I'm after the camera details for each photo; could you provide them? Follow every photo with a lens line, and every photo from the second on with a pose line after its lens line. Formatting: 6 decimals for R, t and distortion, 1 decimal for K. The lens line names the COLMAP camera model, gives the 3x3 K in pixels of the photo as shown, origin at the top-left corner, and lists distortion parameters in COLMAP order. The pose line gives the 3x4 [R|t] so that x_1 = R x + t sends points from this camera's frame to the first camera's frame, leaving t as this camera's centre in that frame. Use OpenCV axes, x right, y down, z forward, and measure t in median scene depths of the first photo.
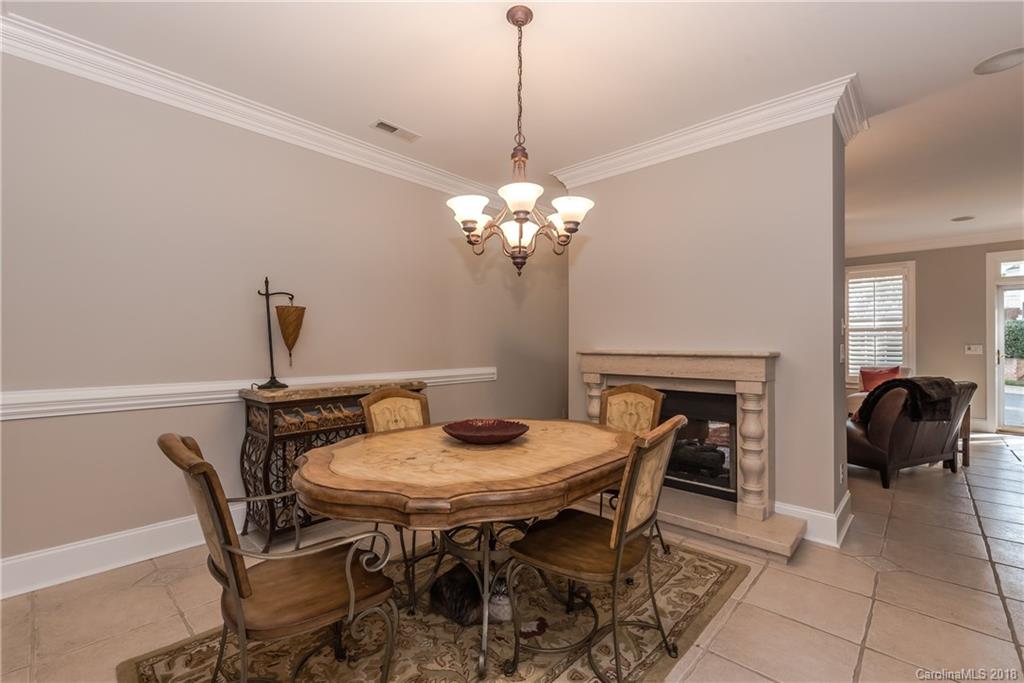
lens RADIAL K [[447.5, 0, 520.2], [0, 447.5, 341.6], [0, 0, 1]] dist [0.003649, -0.001604]
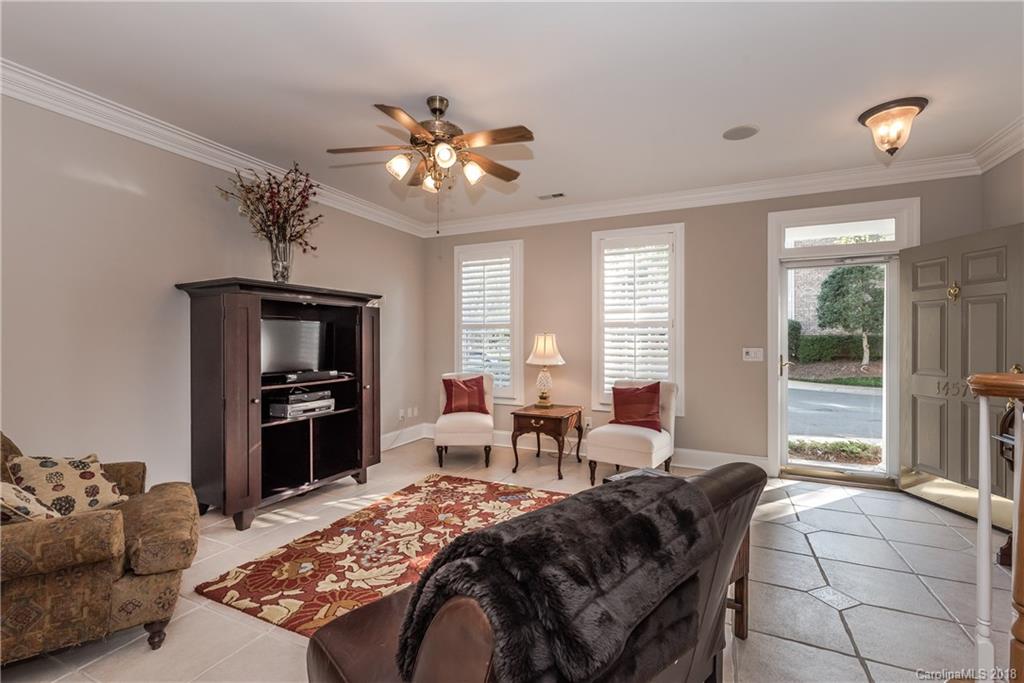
lens RADIAL K [[447.5, 0, 512.7], [0, 447.5, 341.0], [0, 0, 1]] dist [0.003649, -0.001604]
pose [[0.953812, -0.002045, 0.300397, 0.432028], [-0.000998, 0.999950, 0.009978, -0.009006], [-0.300402, -0.009817, 0.953762, 0.433347]]
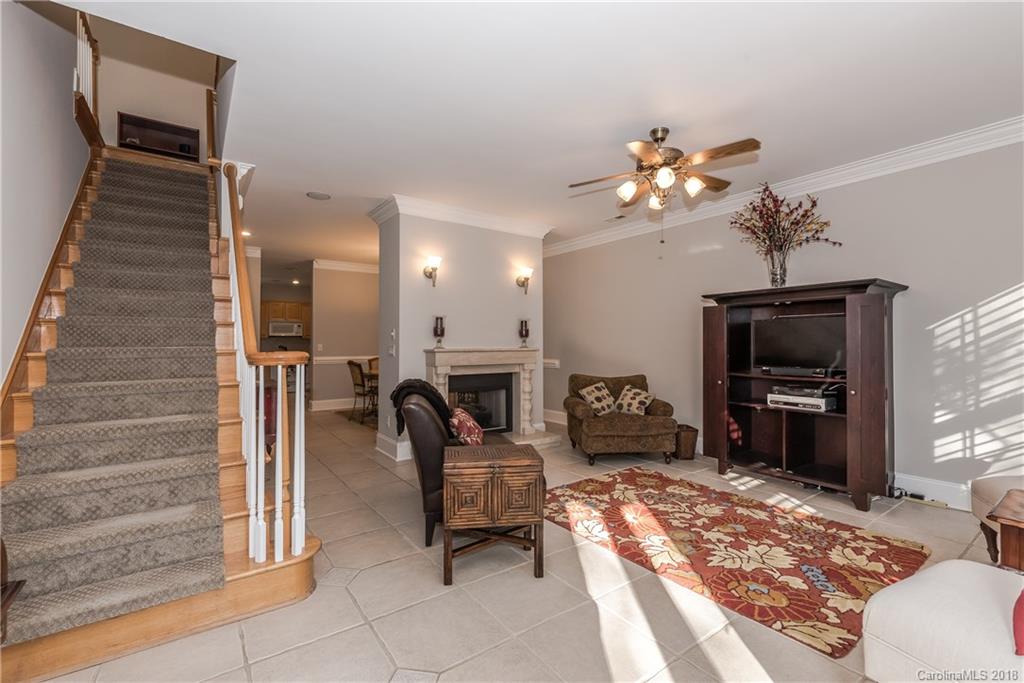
lens RADIAL K [[447.5, 0, 508.8], [0, 447.5, 336.4], [0, 0, 1]] dist [0.003649, -0.001604]
pose [[-0.217373, -0.018986, -0.975904, 0.980921], [0.006027, 0.999766, -0.020793, 0.003393], [0.976070, -0.010401, -0.217208, 0.783623]]
